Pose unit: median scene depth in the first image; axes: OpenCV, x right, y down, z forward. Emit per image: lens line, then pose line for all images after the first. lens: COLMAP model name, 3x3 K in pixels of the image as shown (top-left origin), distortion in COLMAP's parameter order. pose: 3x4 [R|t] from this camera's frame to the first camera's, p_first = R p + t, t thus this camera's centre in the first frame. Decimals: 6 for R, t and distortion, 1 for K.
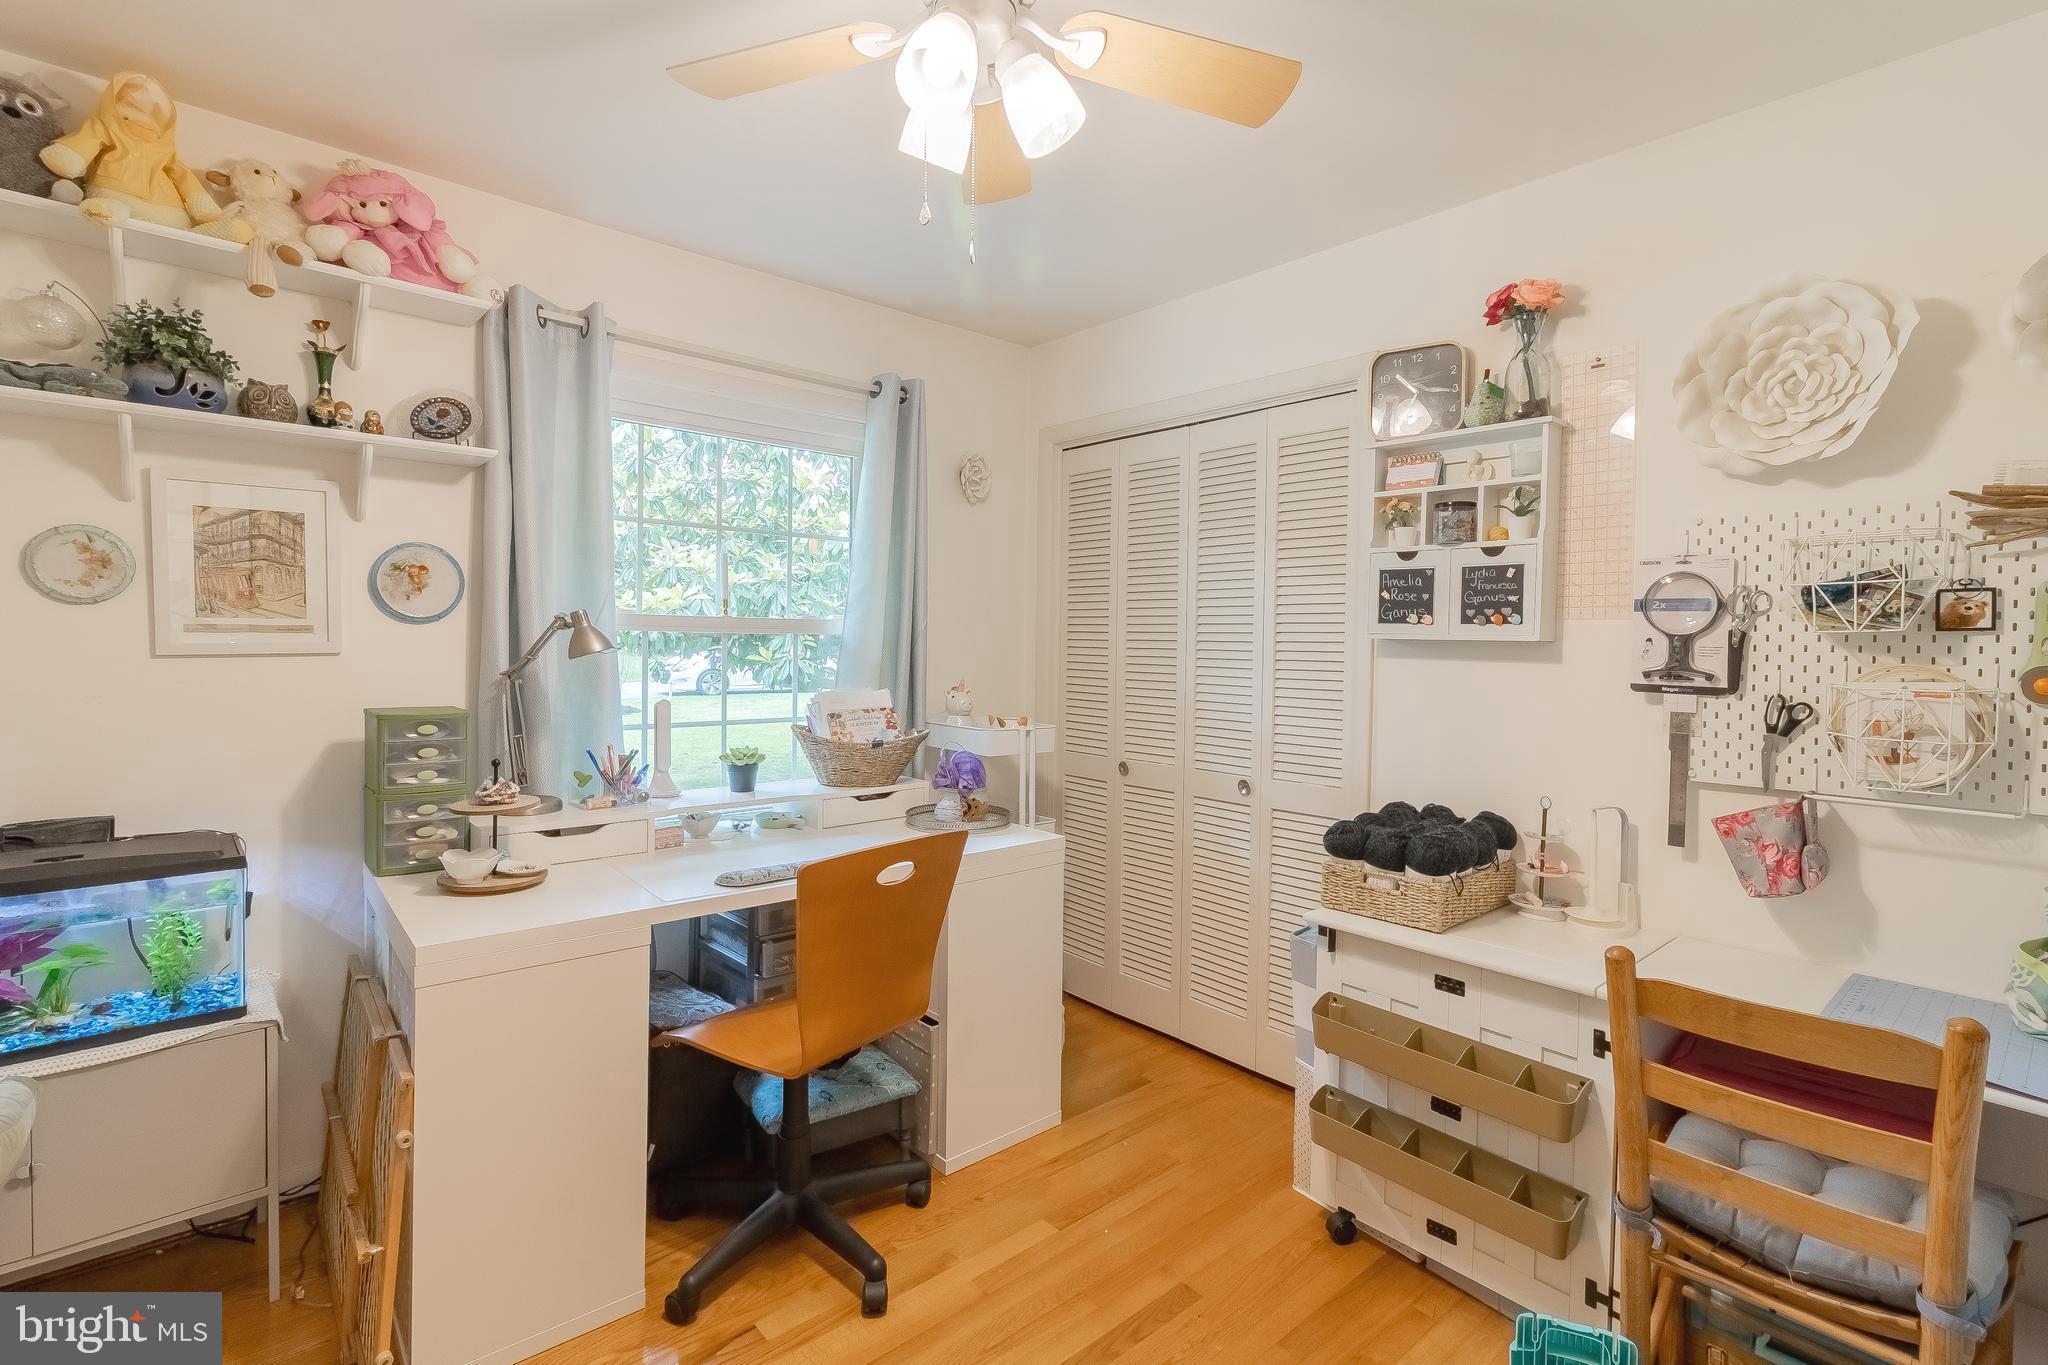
lens RADIAL K [[940.1, 0, 1023.3], [0, 940.1, 672.2], [0, 0, 1]] dist [-0.002214, 0.001518]
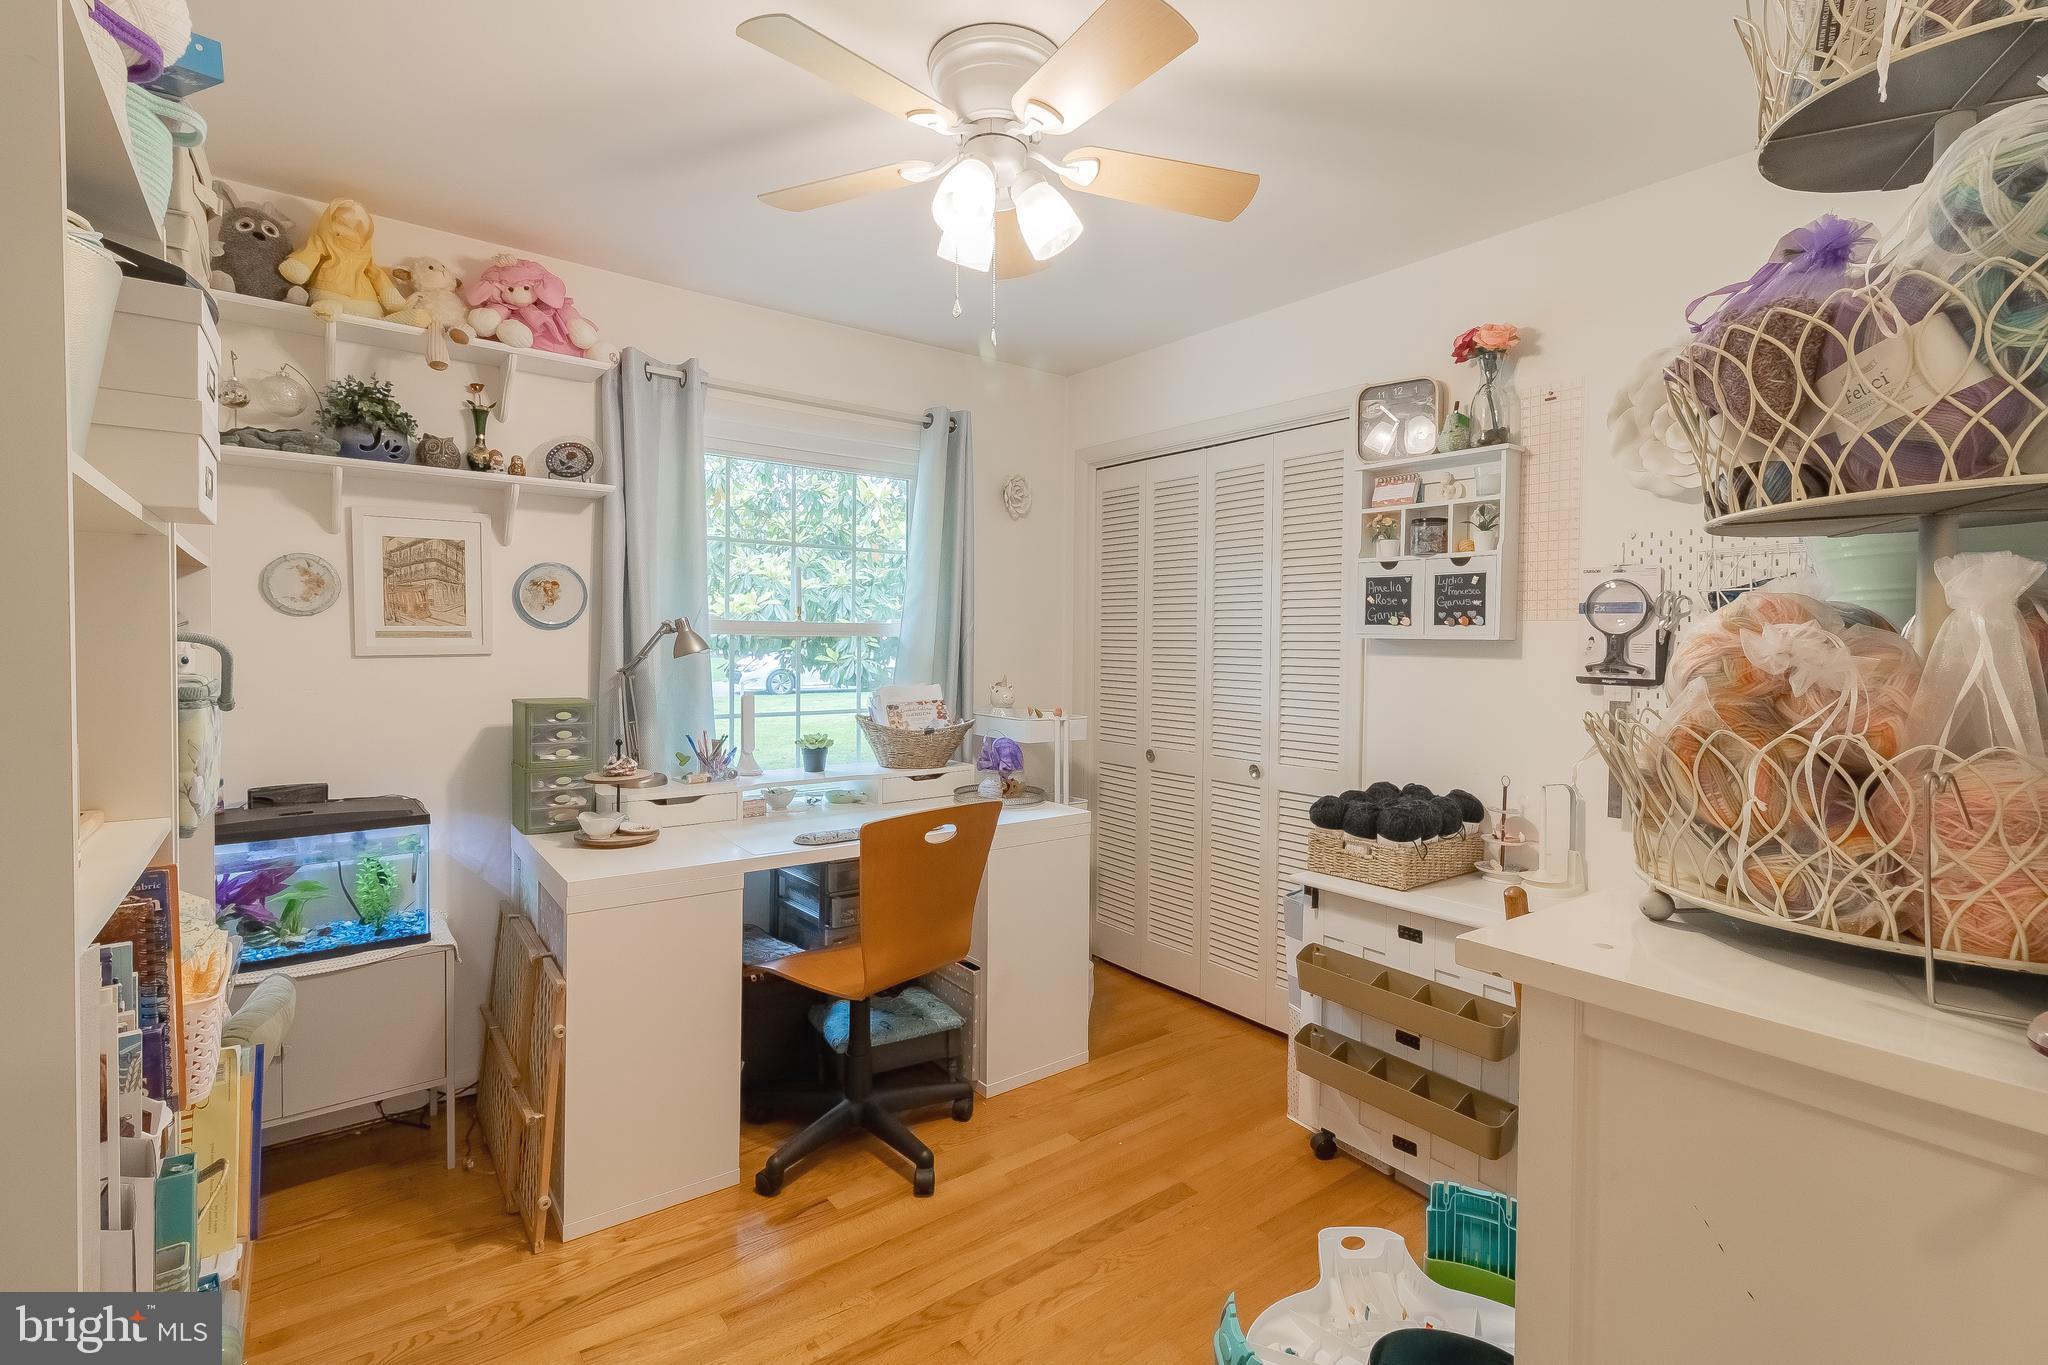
lens RADIAL K [[940.1, 0, 1025.3], [0, 940.1, 675.0], [0, 0, 1]] dist [-0.002214, 0.001518]
pose [[0.997941, -0.002124, -0.064096, 0.047260], [0.002299, 0.999994, 0.002659, 0.005570], [0.064090, -0.002801, 0.997940, -0.185565]]
